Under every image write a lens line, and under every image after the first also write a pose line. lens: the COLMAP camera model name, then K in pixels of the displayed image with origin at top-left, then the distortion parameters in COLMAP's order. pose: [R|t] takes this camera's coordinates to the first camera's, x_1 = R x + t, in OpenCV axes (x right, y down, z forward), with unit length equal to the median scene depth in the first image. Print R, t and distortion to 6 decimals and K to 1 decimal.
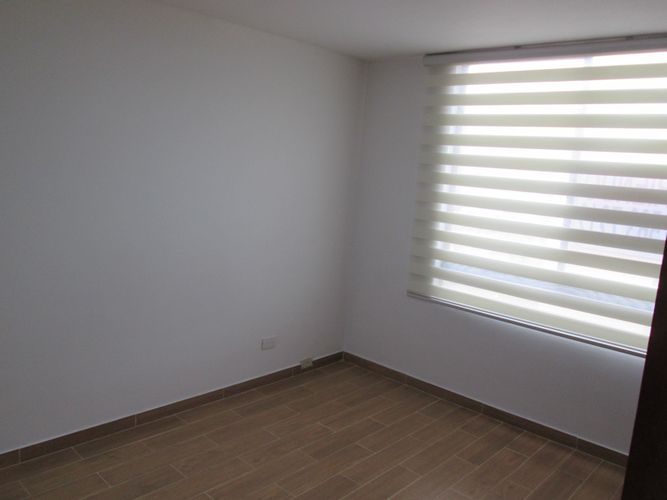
lens RADIAL K [[555.7, 0, 333.5], [0, 555.7, 250.0], [0, 0, 1]] dist [-0.038105, 0.002652]
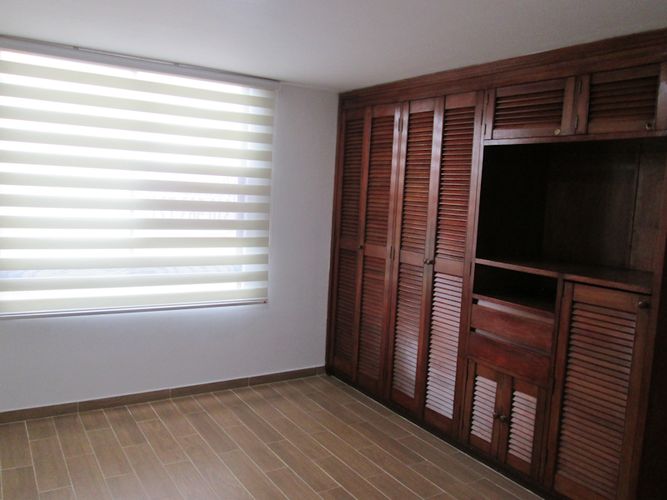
lens RADIAL K [[555.7, 0, 333.5], [0, 555.7, 250.0], [0, 0, 1]] dist [-0.038105, 0.002652]
pose [[0.258670, -0.163668, 0.951999, -0.579476], [0.111595, 0.984006, 0.138849, -0.089683], [-0.959498, 0.070322, 0.272797, 0.299891]]
